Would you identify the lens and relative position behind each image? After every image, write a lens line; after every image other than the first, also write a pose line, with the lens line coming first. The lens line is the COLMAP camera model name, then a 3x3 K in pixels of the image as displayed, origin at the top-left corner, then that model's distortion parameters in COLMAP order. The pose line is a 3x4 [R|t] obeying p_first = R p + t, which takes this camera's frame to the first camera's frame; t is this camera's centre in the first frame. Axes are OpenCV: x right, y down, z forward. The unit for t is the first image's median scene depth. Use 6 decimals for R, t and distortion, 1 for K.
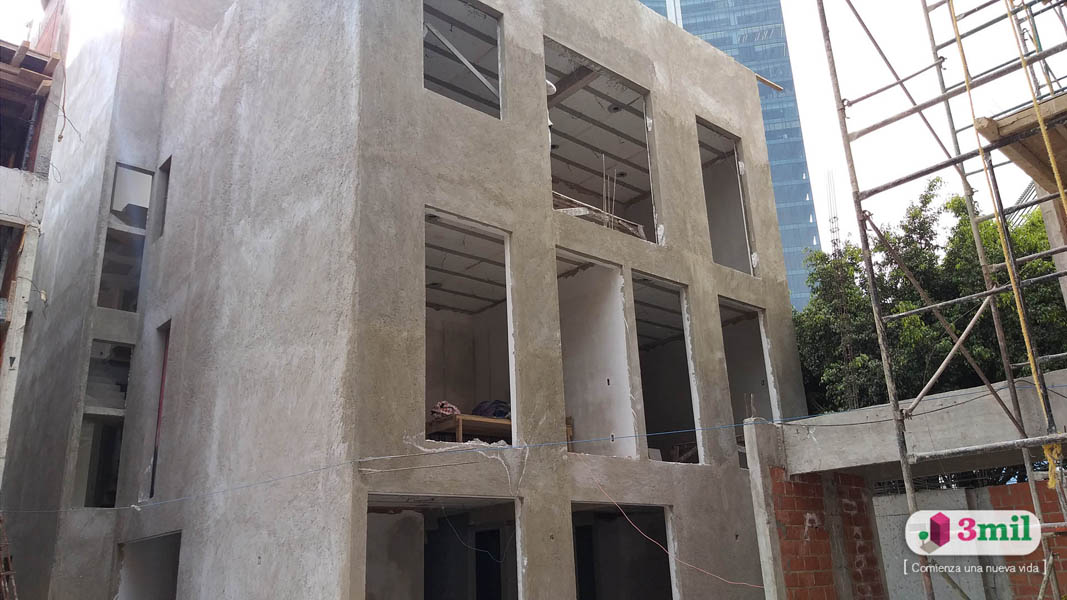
lens RADIAL K [[827.7, 0, 533.5], [0, 827.7, 300.0], [0, 0, 1]] dist [0.124196, -0.216594]
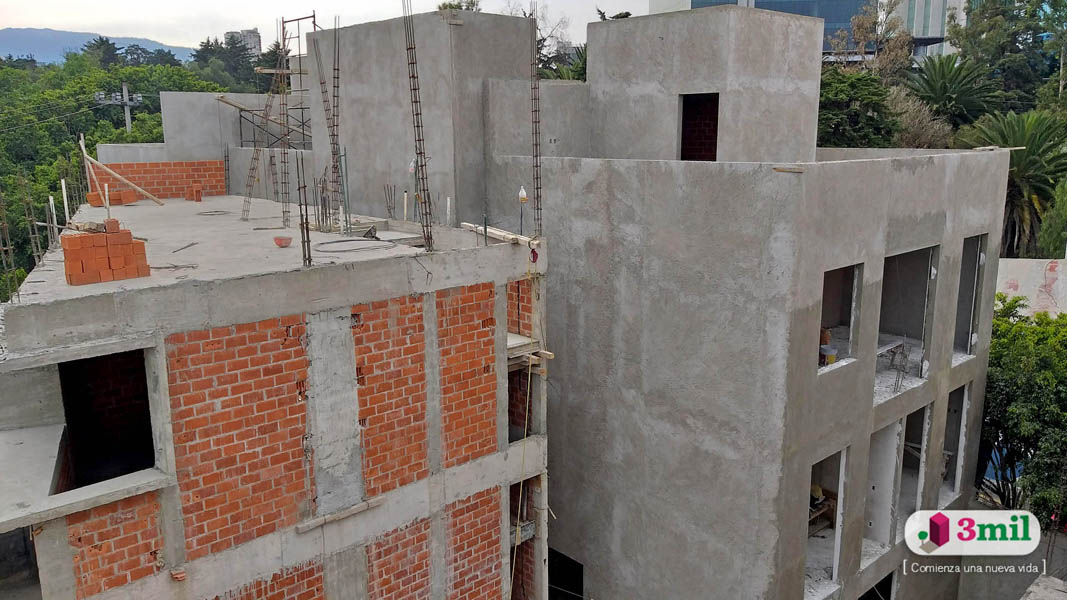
lens RADIAL K [[827.7, 0, 533.5], [0, 827.7, 300.0], [0, 0, 1]] dist [0.124196, -0.216594]
pose [[0.998788, 0.032001, 0.037386, -0.500983], [-0.046609, 0.858909, 0.510003, -0.798355], [-0.015791, -0.511127, 0.859360, -0.063394]]
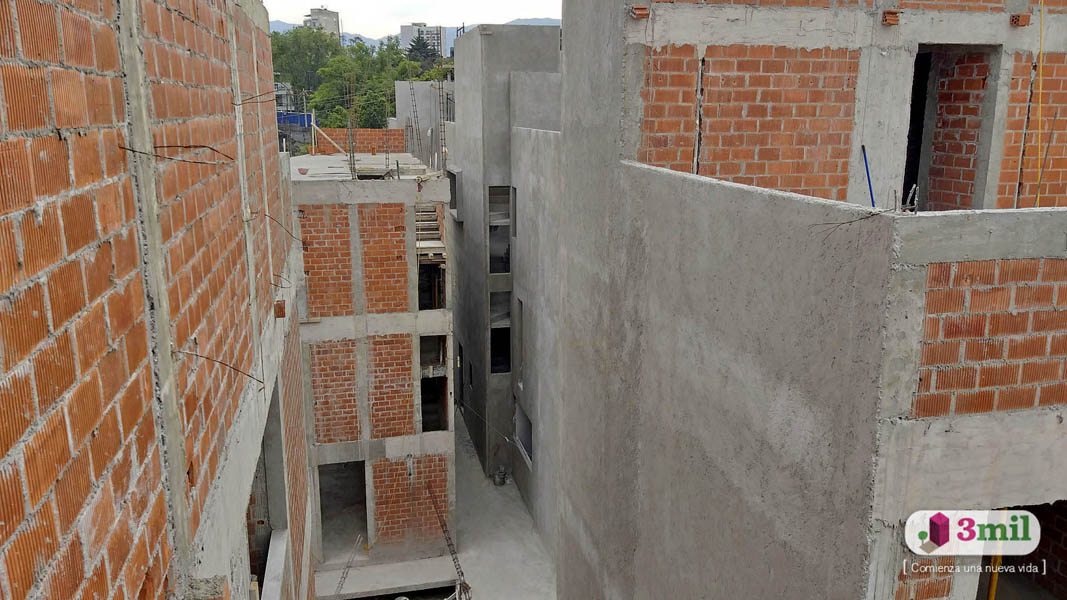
lens RADIAL K [[827.7, 0, 533.5], [0, 827.7, 300.0], [0, 0, 1]] dist [0.124196, -0.216594]
pose [[0.879897, 0.151445, -0.450384, 0.426826], [0.116212, 0.850475, 0.513018, -0.938319], [0.460734, -0.503743, 0.730730, -0.339091]]
